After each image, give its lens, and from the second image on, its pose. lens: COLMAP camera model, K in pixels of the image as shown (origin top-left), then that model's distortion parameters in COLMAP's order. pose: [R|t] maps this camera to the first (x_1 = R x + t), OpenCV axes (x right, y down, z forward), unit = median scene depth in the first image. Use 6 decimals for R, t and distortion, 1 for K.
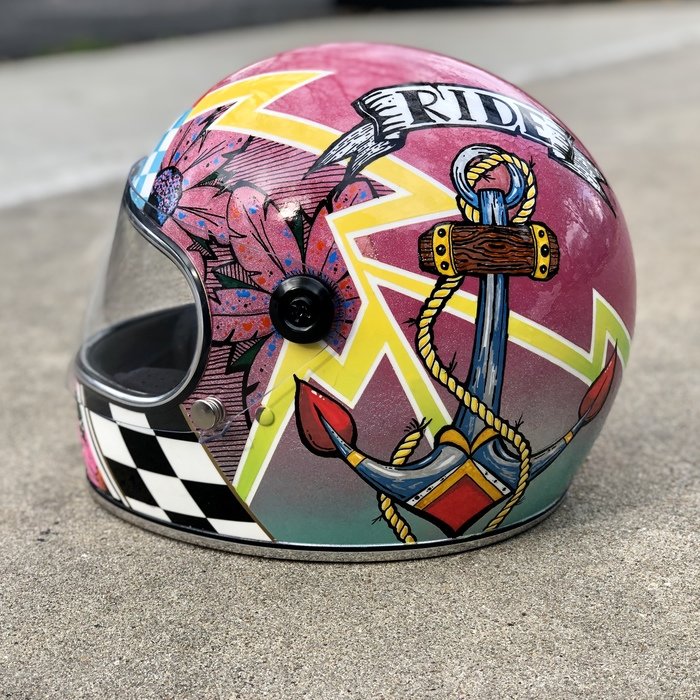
lens RADIAL K [[1353.4, 0, 351.1], [0, 1353.4, 331.1], [0, 0, 1]] dist [-0.025637, 0.317515]
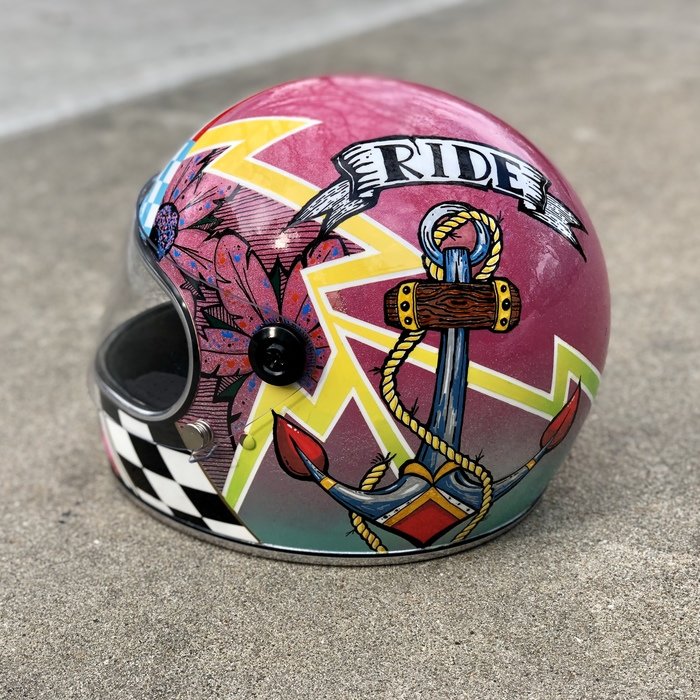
lens RADIAL K [[1353.4, 0, 351.1], [0, 1353.4, 331.1], [0, 0, 1]] dist [-0.025637, 0.317515]
pose [[0.995512, 0.036050, -0.087506, 0.114055], [-0.024257, 0.990918, 0.132262, -0.174973], [0.091479, -0.129546, 0.987345, -0.069863]]
